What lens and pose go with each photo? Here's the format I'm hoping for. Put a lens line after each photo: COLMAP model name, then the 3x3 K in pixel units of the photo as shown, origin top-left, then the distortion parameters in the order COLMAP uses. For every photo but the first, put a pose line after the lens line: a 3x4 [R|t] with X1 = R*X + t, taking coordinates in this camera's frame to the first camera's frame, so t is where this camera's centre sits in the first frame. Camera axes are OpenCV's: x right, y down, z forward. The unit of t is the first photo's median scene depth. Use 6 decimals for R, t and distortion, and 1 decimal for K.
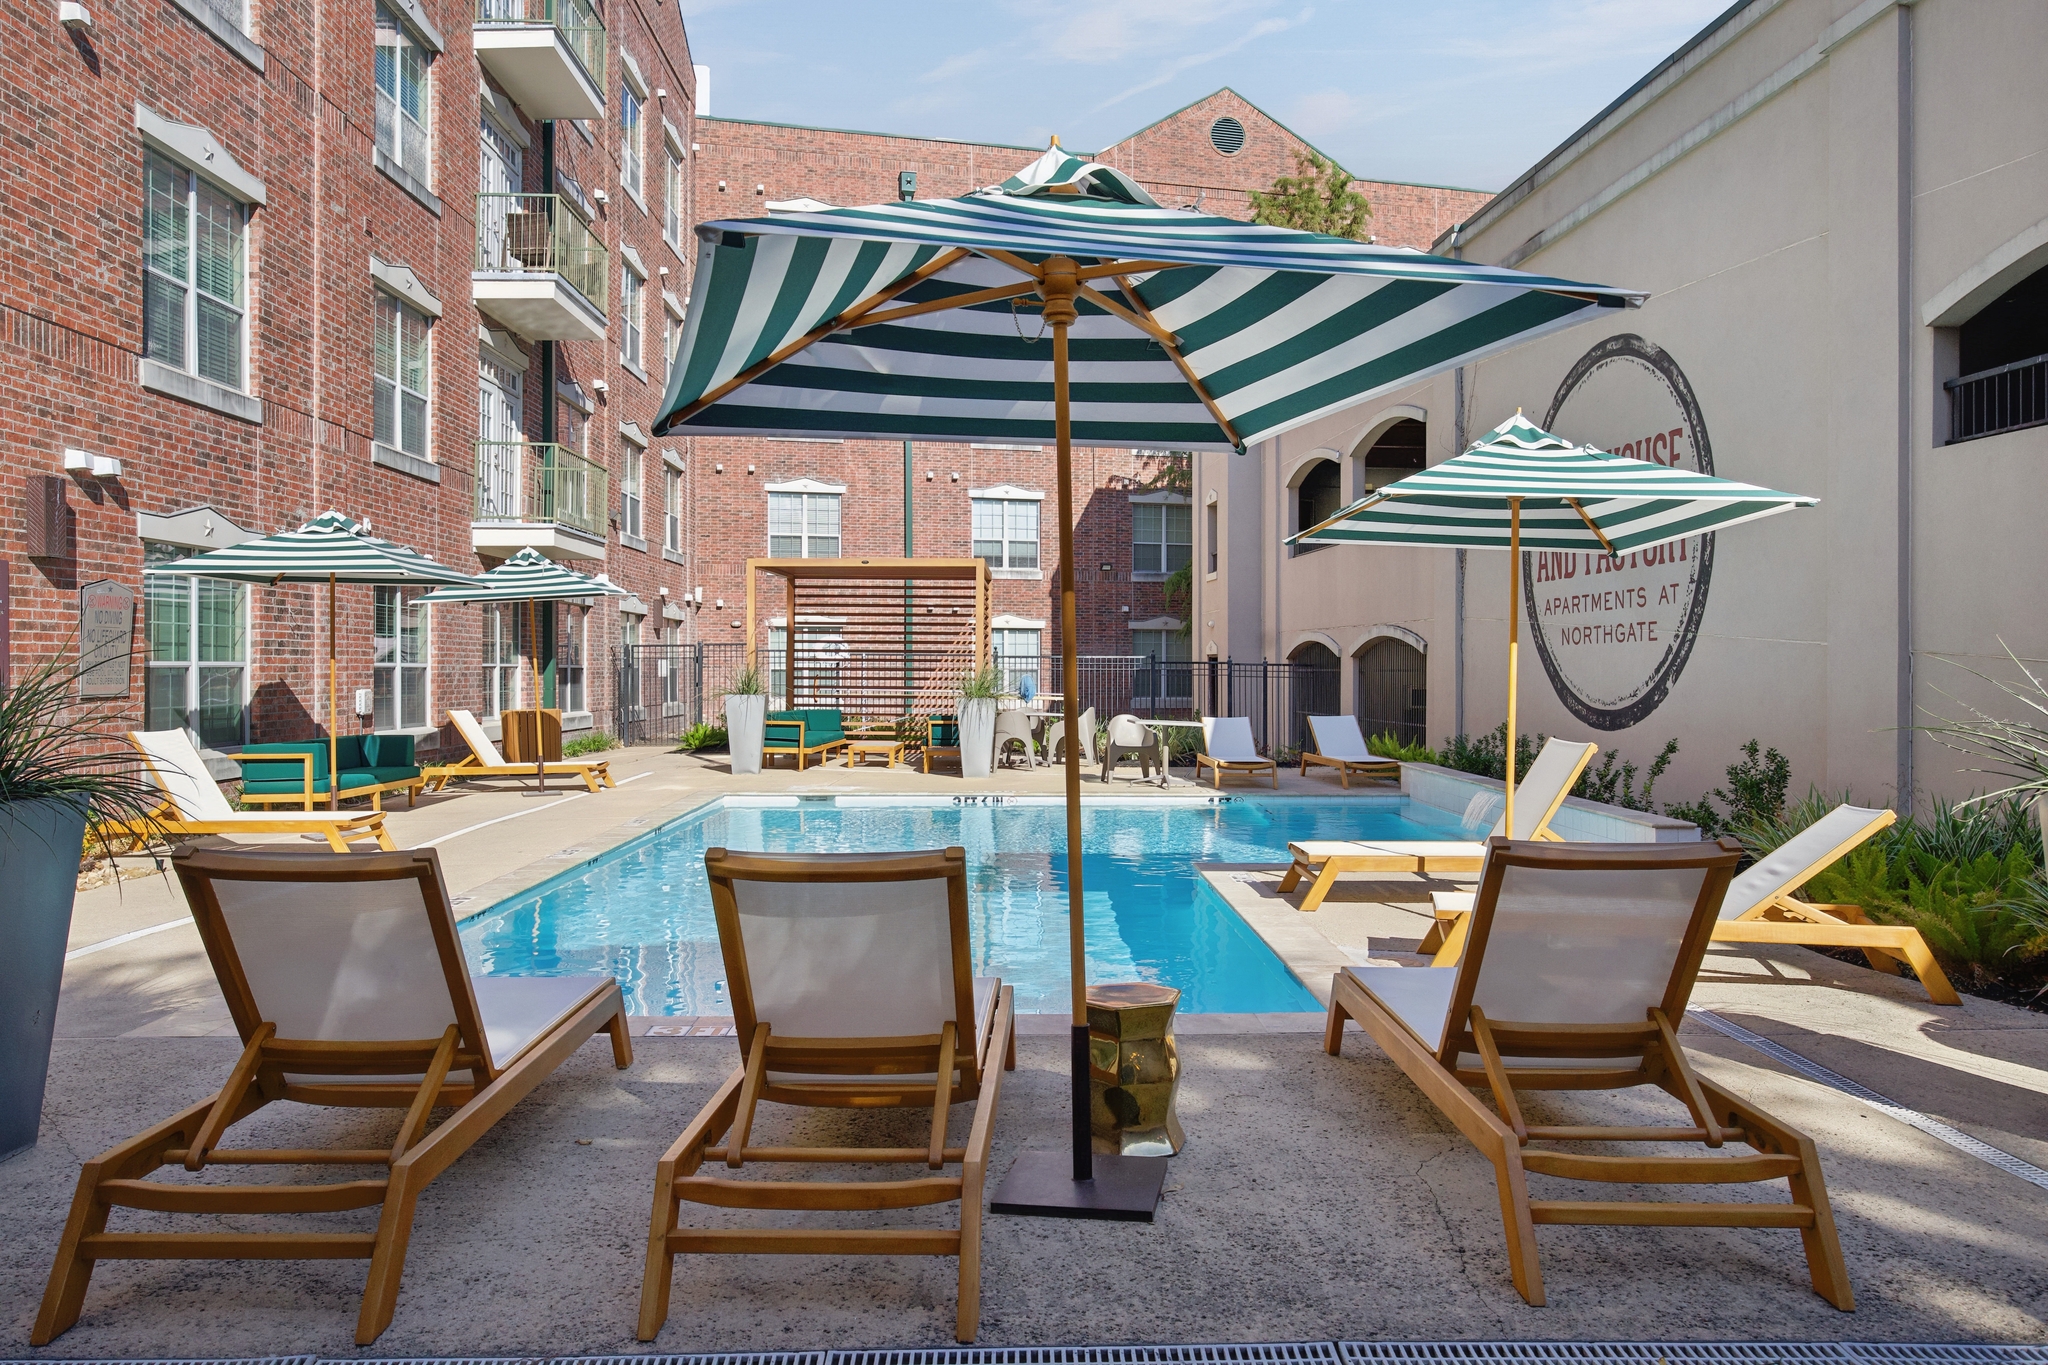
lens RADIAL K [[1463.0, 0, 1023.7], [0, 1463.0, 679.0], [0, 0, 1]] dist [-0.001393, -0.002779]
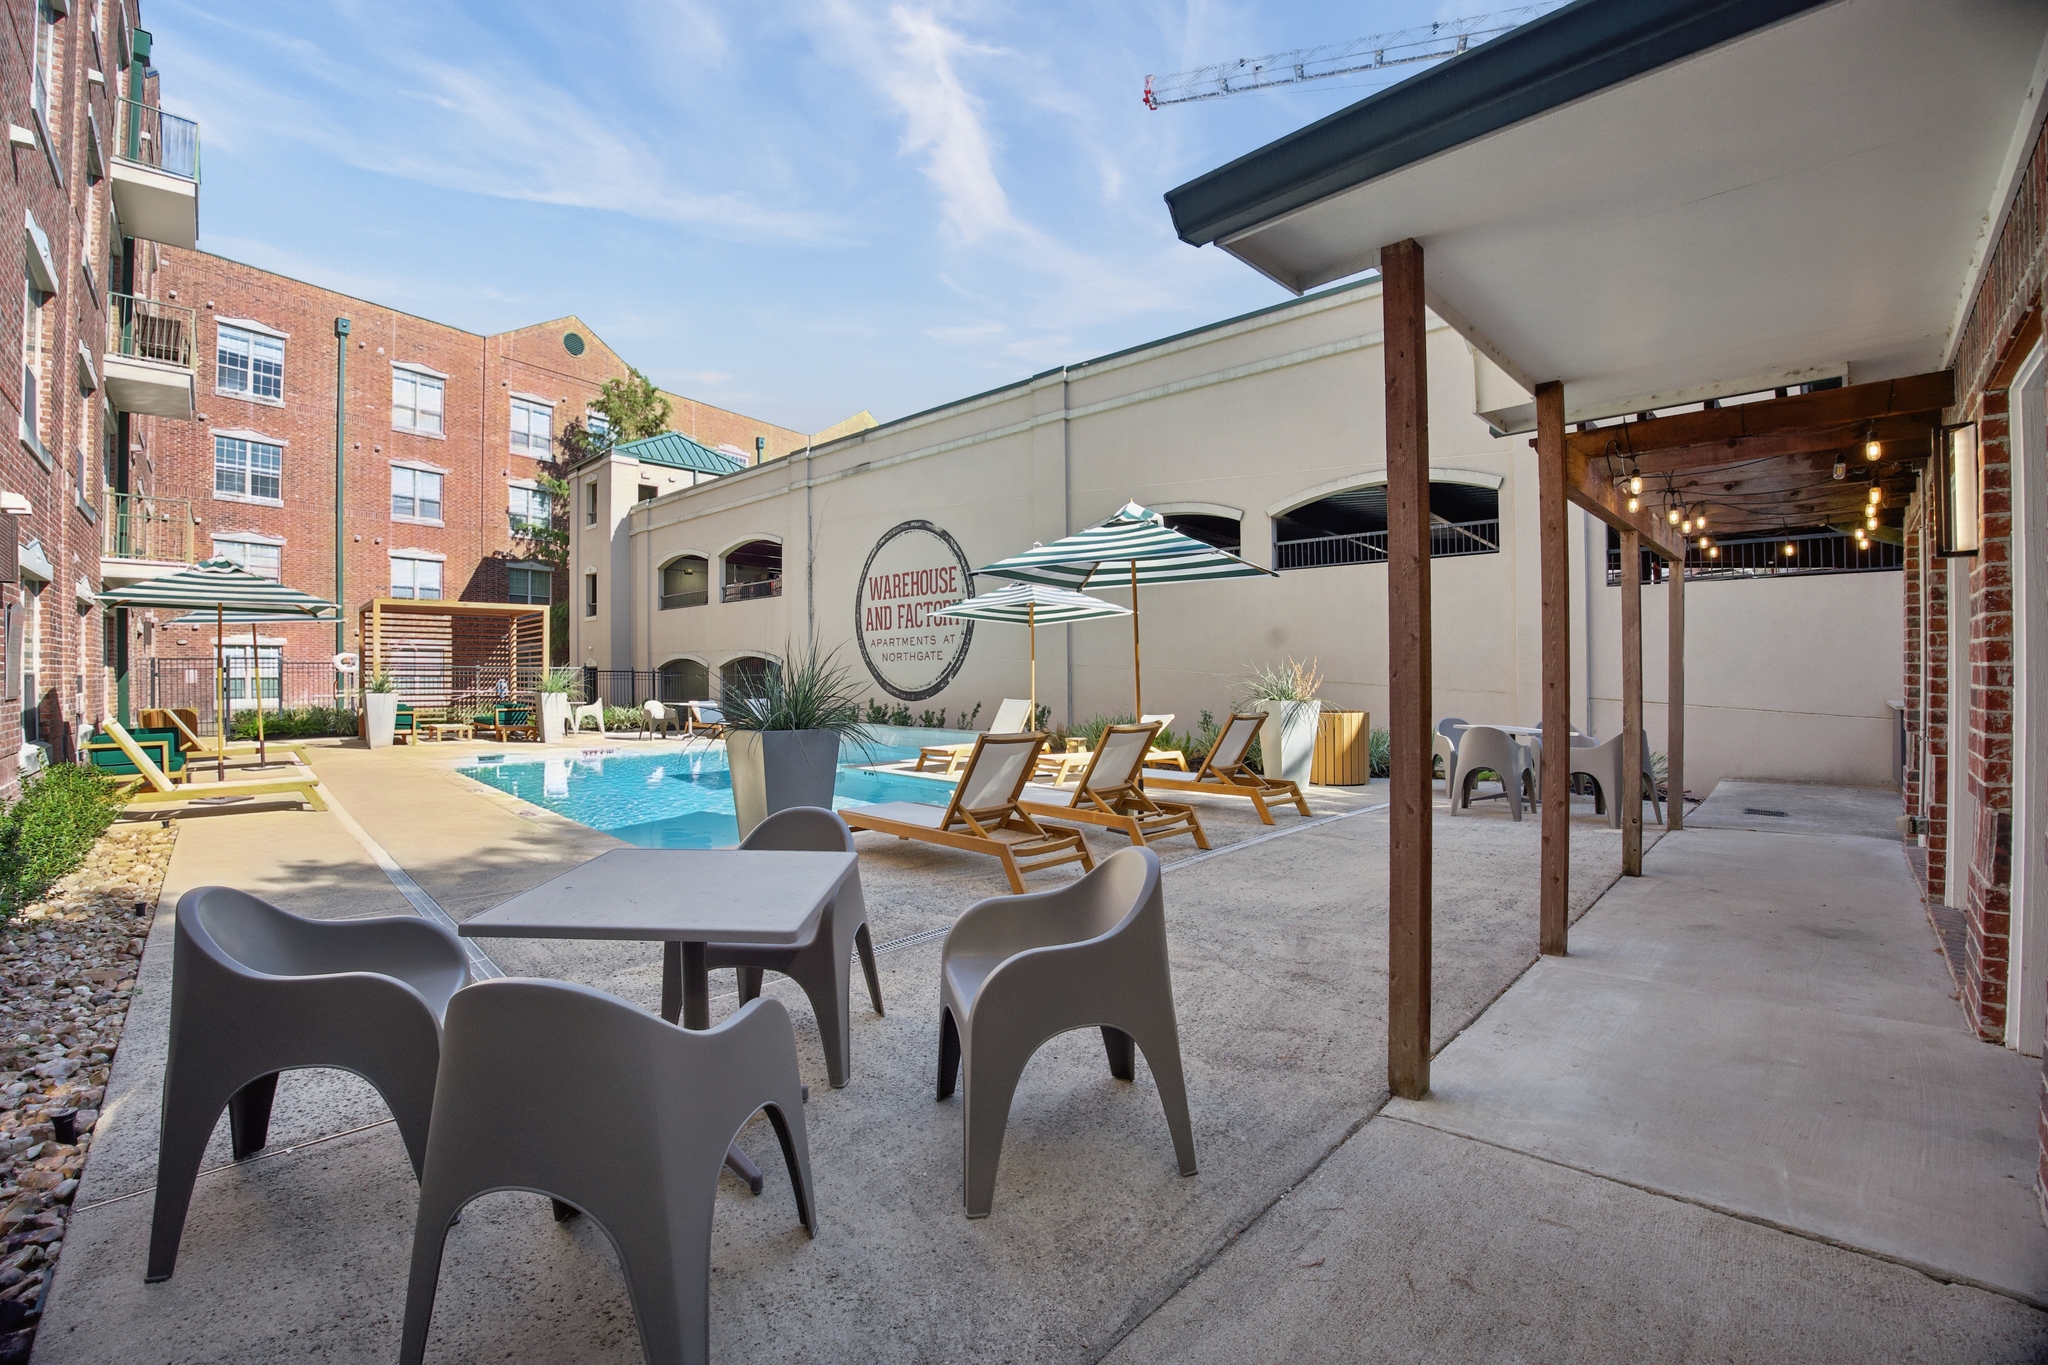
lens RADIAL K [[831.3, 0, 1027.2], [0, 831.3, 673.5], [0, 0, 1]] dist [-0.003889, -0.000538]
pose [[0.751086, -0.005149, 0.660185, -0.239074], [0.011253, 0.999924, -0.005003, 0.002215], [-0.660109, 0.011187, 0.751087, -0.029695]]
